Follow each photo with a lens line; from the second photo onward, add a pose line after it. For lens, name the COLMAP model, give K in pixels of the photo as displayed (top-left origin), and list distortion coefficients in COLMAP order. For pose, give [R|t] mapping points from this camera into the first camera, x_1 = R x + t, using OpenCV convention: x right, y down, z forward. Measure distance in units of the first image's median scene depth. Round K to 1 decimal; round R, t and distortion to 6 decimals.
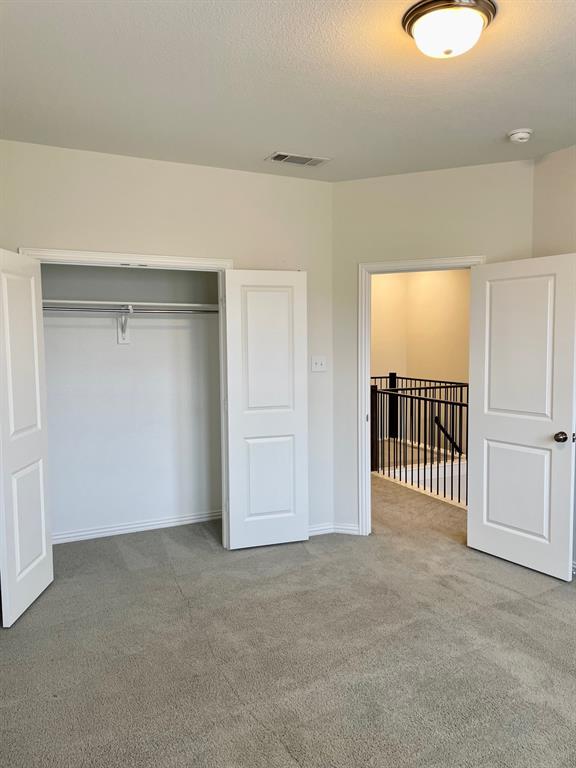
lens RADIAL K [[576.9, 0, 285.8], [0, 576.9, 382.7], [0, 0, 1]] dist [0.045623, -0.018097]
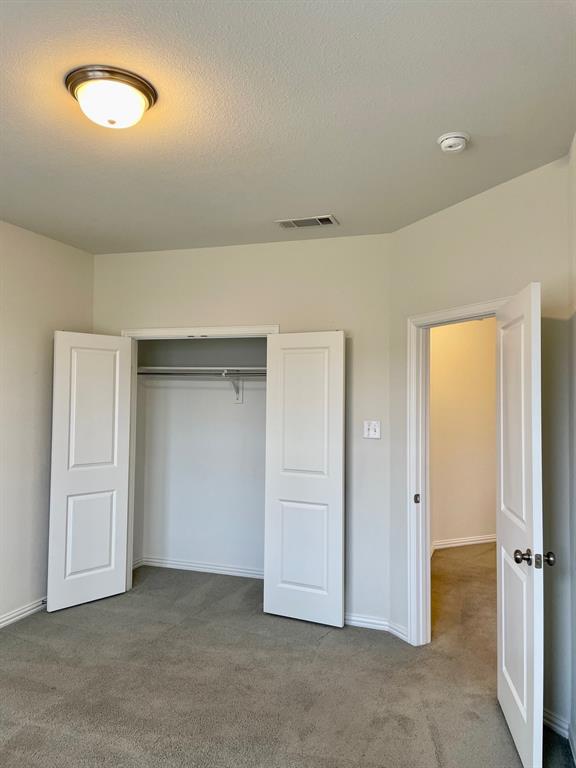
lens RADIAL K [[576.9, 0, 285.8], [0, 576.9, 382.0], [0, 0, 1]] dist [0.045623, -0.018097]
pose [[0.717072, -0.005423, -0.696978, 0.640164], [-0.074729, 0.993608, -0.084615, -0.022596], [0.692982, 0.112760, 0.712083, 0.276775]]
